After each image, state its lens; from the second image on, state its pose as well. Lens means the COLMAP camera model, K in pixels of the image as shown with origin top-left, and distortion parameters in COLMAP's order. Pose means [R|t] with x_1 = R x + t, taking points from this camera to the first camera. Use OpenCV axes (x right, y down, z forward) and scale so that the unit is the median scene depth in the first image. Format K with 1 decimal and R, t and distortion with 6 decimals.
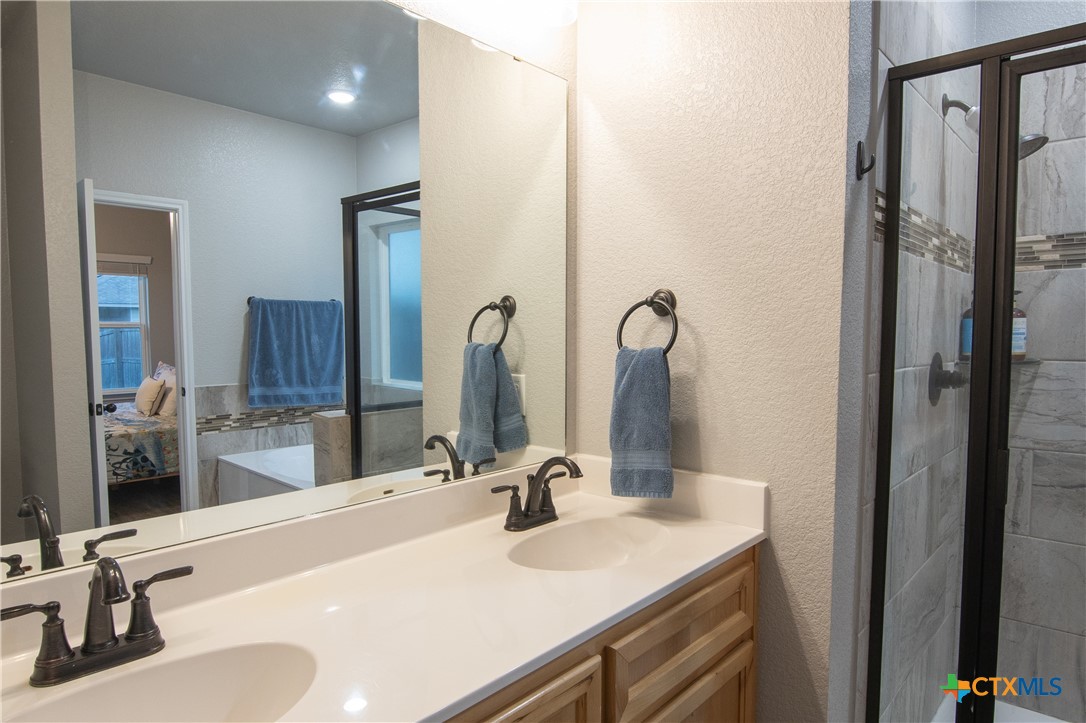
lens RADIAL K [[652.7, 0, 552.1], [0, 652.7, 367.8], [0, 0, 1]] dist [-0.000743, -0.015044]
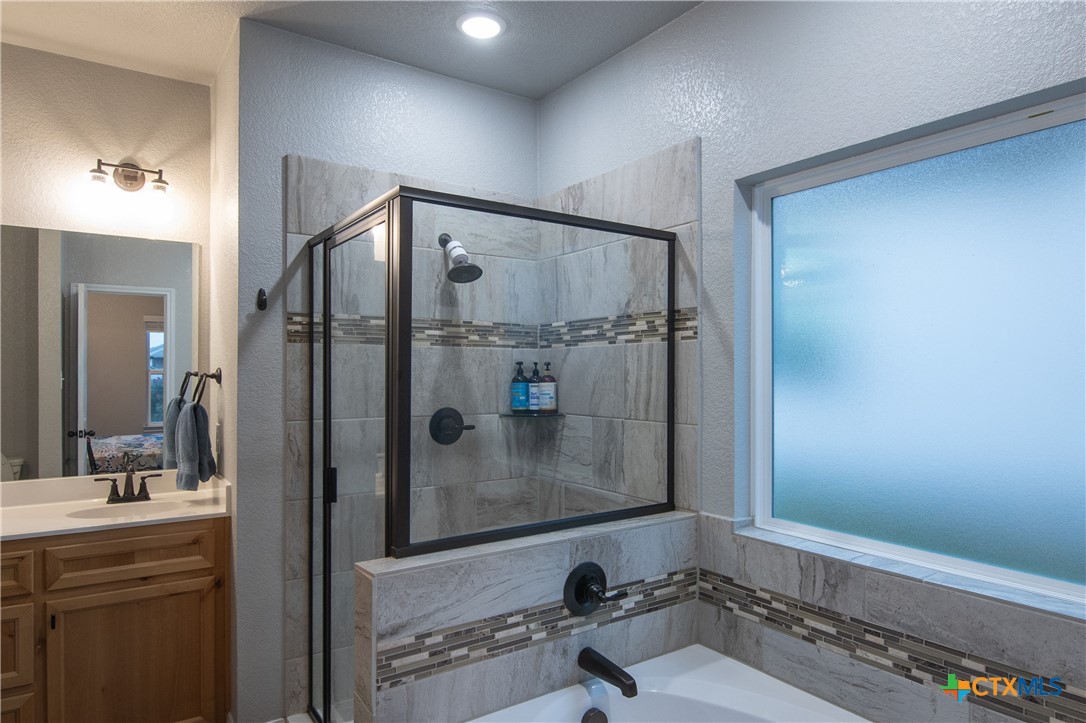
lens RADIAL K [[652.7, 0, 552.1], [0, 652.7, 367.8], [0, 0, 1]] dist [-0.000743, -0.015044]
pose [[0.971730, 0.002572, -0.236082, 1.151871], [-0.016800, 0.998159, -0.058274, -0.031023], [0.235498, 0.060593, 0.969984, -0.353197]]
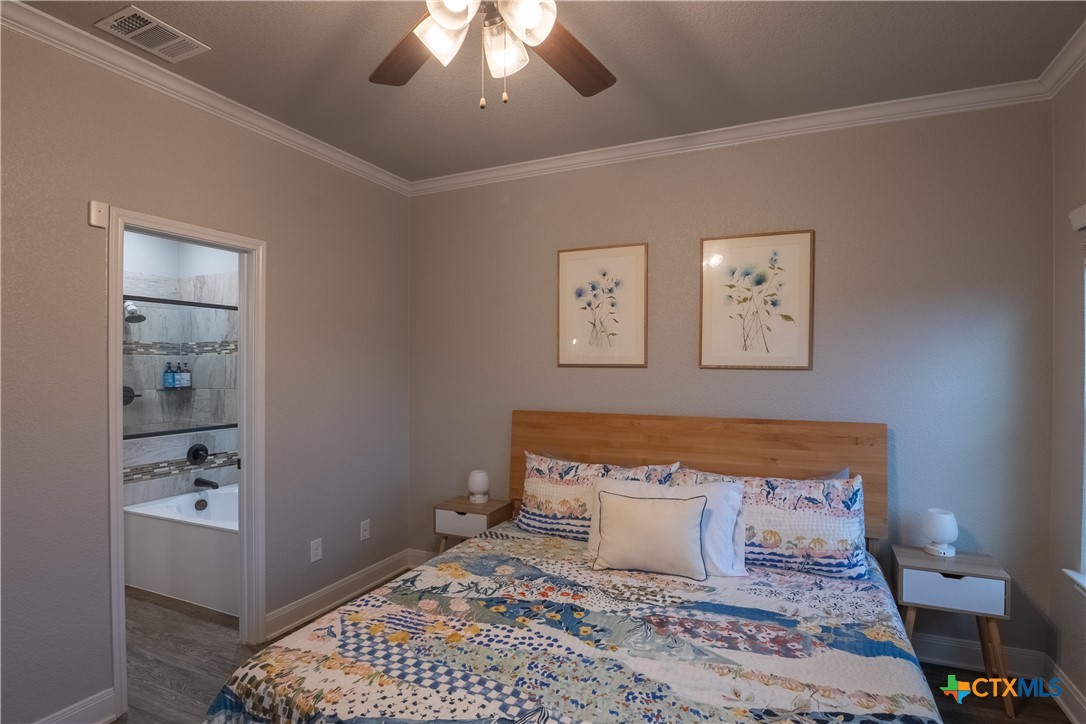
lens RADIAL K [[563.4, 0, 551.1], [0, 563.4, 364.6], [0, 0, 1]] dist [-0.001914, -0.015032]
pose [[0.958407, -0.000375, 0.285405, 1.655956], [0.017191, 0.998259, -0.056416, 0.051298], [-0.284887, 0.058976, 0.956745, -1.829441]]
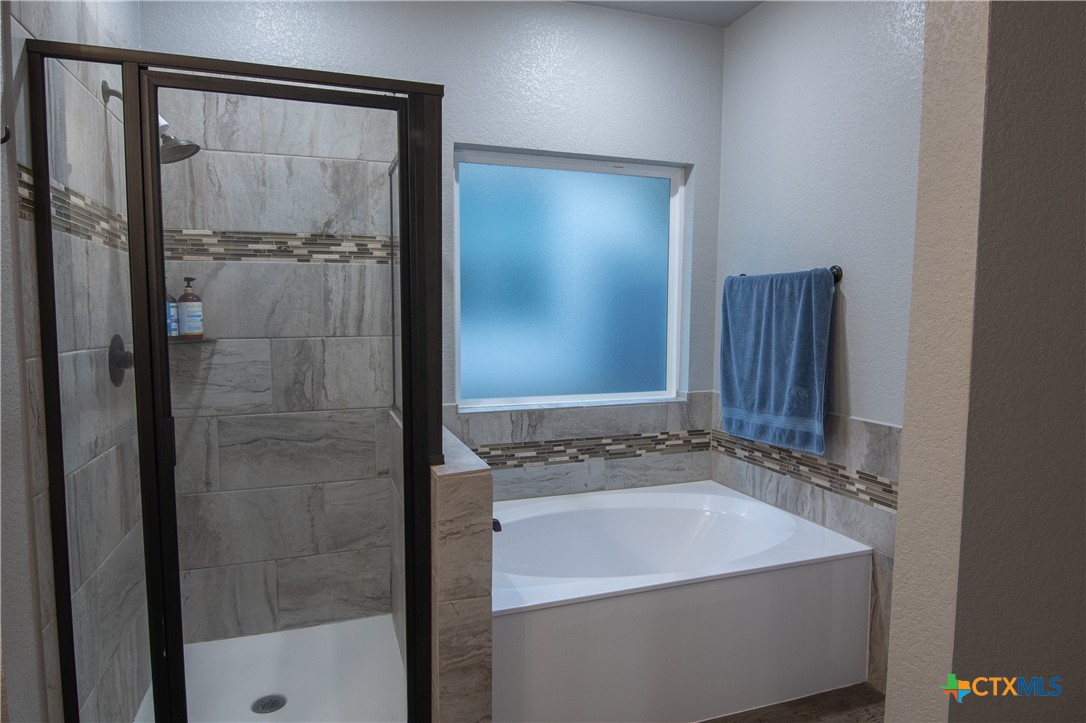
lens RADIAL K [[652.7, 0, 552.1], [0, 652.7, 367.8], [0, 0, 1]] dist [-0.000743, -0.015044]
pose [[0.478982, -0.069885, 0.875038, 0.018902], [0.047599, 0.997427, 0.053604, 0.006540], [-0.876533, 0.015976, 0.481076, -0.094766]]
